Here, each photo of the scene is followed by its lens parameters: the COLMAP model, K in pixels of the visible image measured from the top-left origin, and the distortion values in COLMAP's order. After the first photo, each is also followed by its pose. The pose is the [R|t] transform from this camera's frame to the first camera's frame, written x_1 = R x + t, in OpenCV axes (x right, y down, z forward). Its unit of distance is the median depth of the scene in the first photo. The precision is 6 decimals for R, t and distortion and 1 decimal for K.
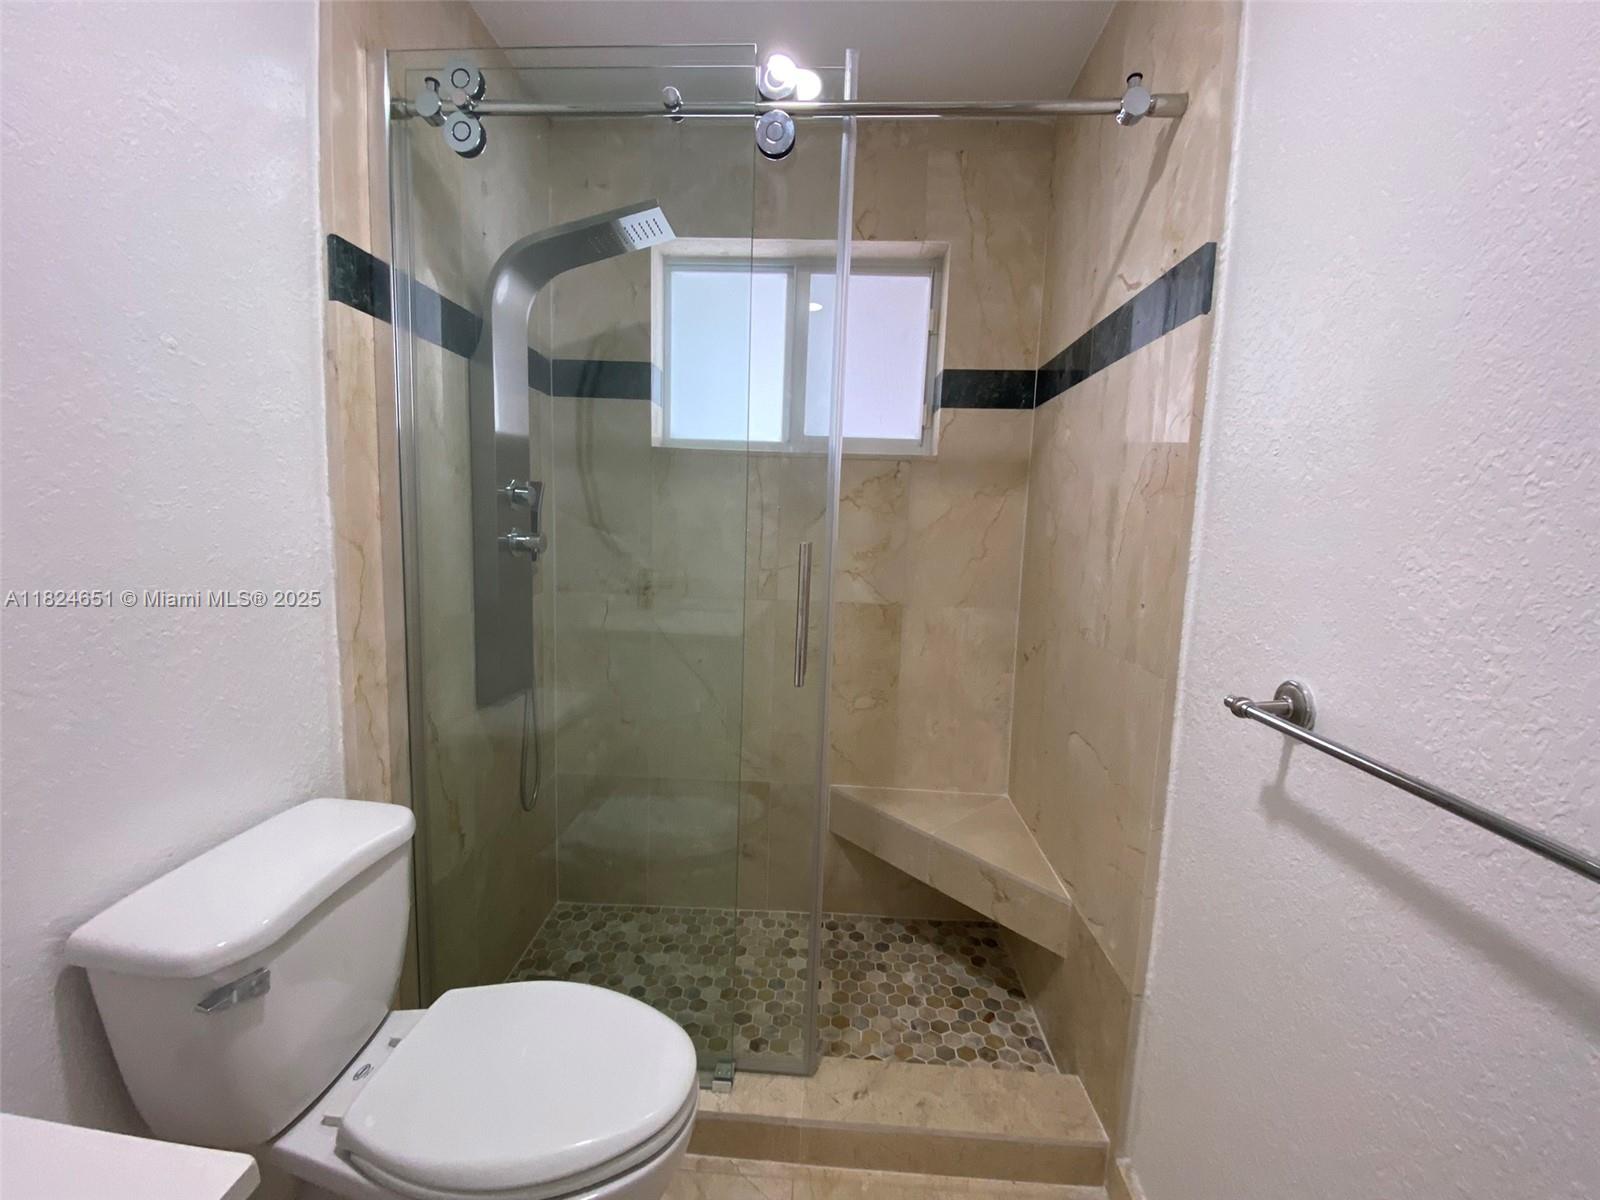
lens RADIAL K [[645.3, 0, 798.9], [0, 645.3, 597.5], [0, 0, 1]] dist [0.028012, -0.024735]
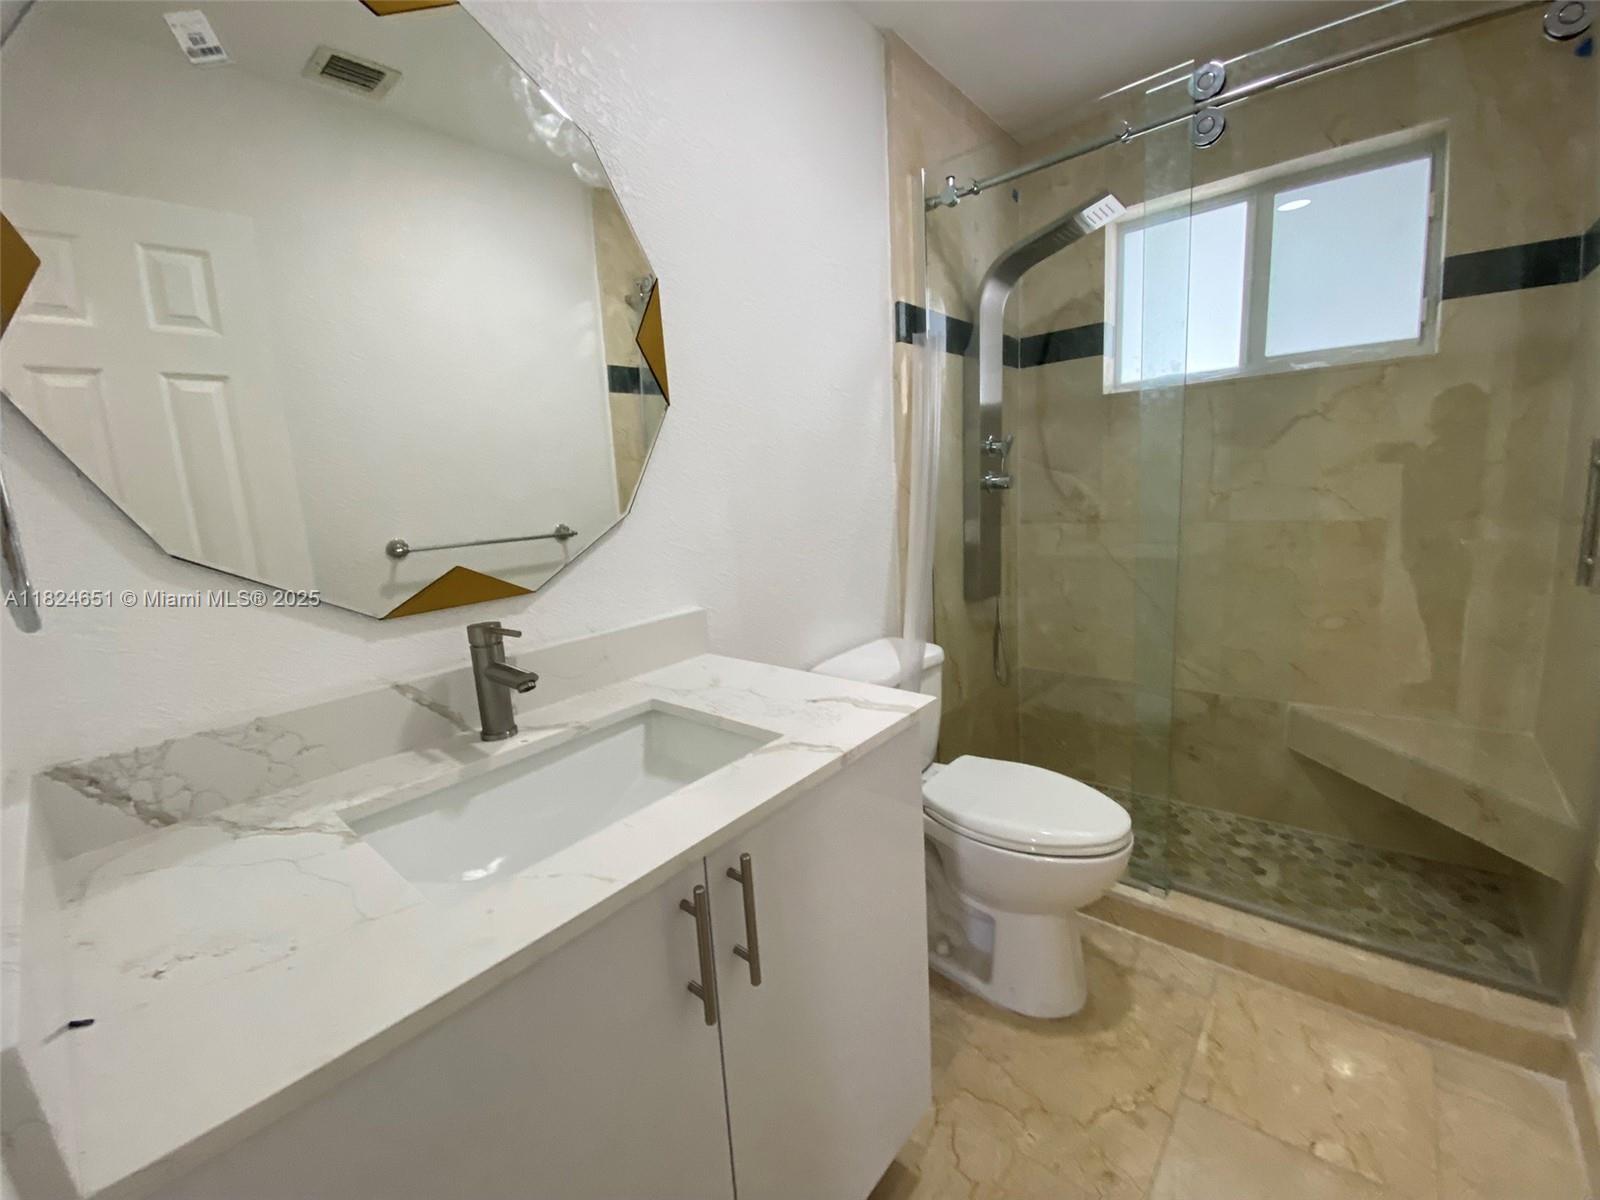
lens RADIAL K [[645.3, 0, 798.9], [0, 645.3, 597.5], [0, 0, 1]] dist [0.028012, -0.024735]
pose [[0.787516, 0.023667, -0.615839, 0.076702], [0.015929, 0.998147, 0.058729, 0.059481], [0.616088, -0.056059, 0.785680, -0.305473]]
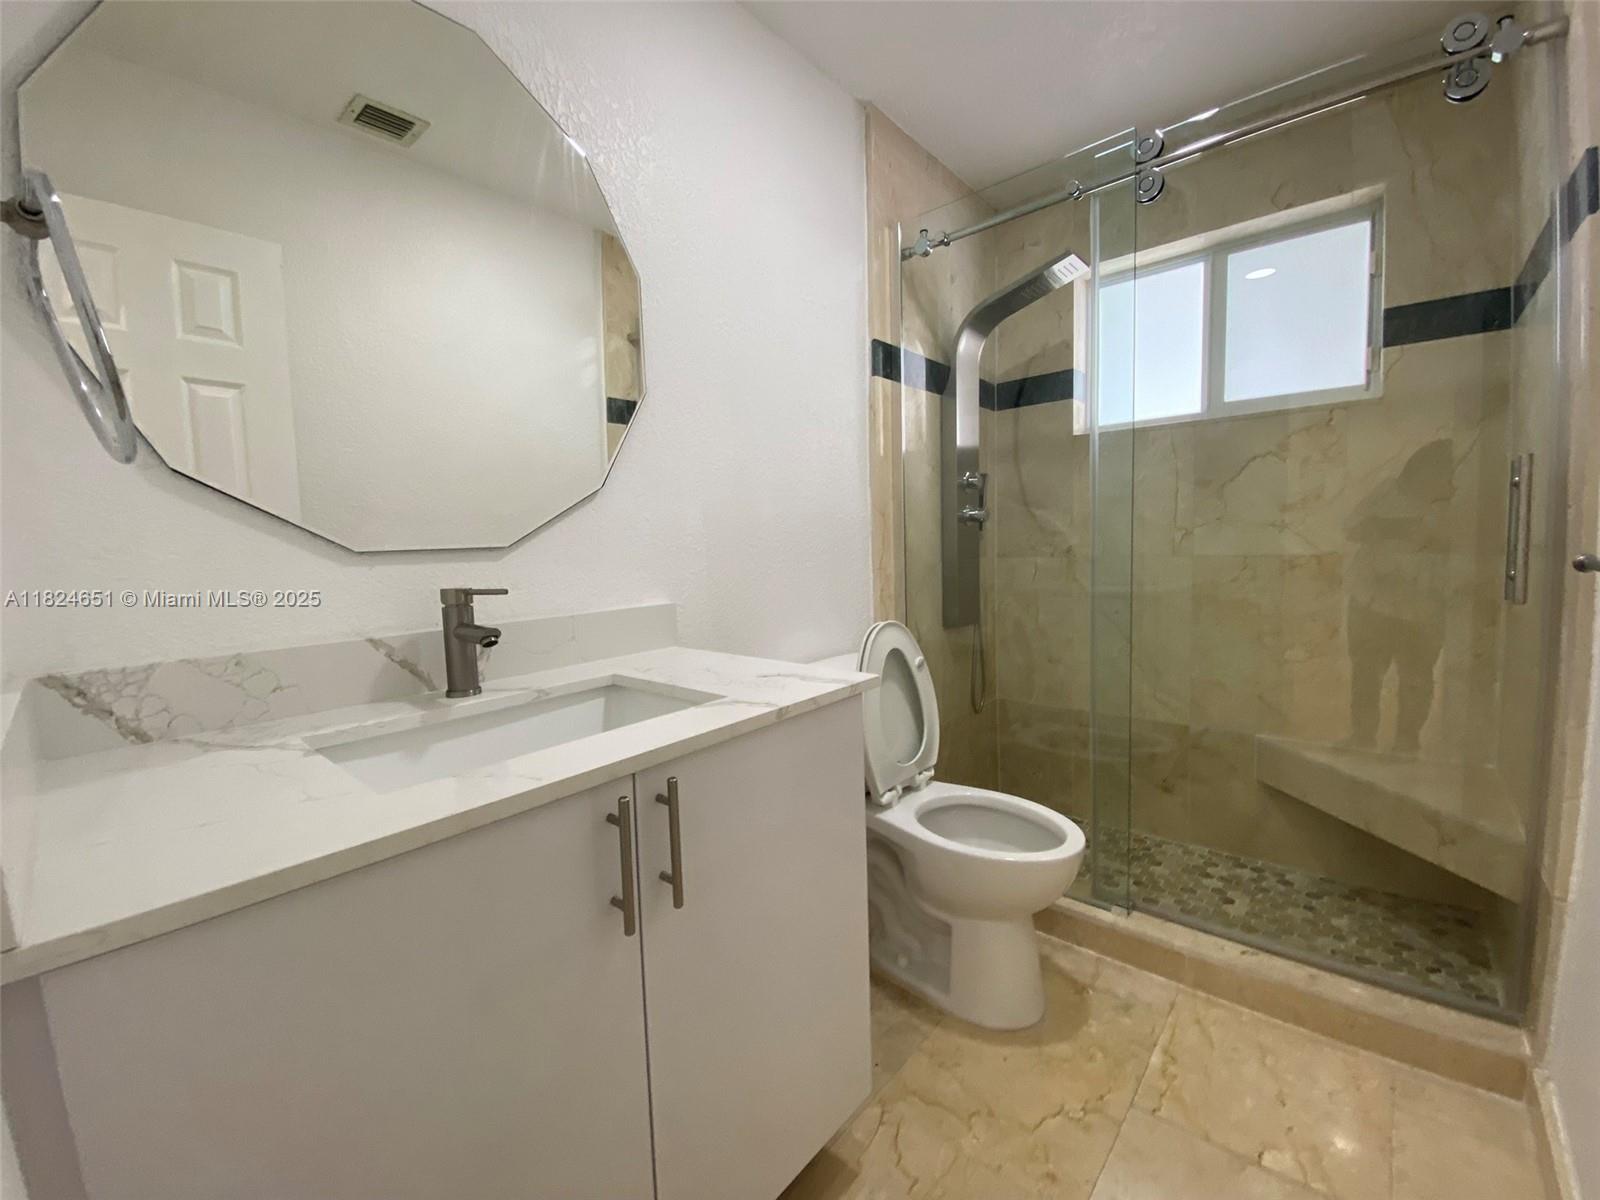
lens RADIAL K [[645.3, 0, 798.9], [0, 645.3, 597.5], [0, 0, 1]] dist [0.028012, -0.024735]
pose [[0.783488, -0.006506, -0.621372, 0.138622], [-0.014001, 0.999507, -0.028120, 0.126656], [0.621249, 0.030731, 0.783011, -0.309091]]
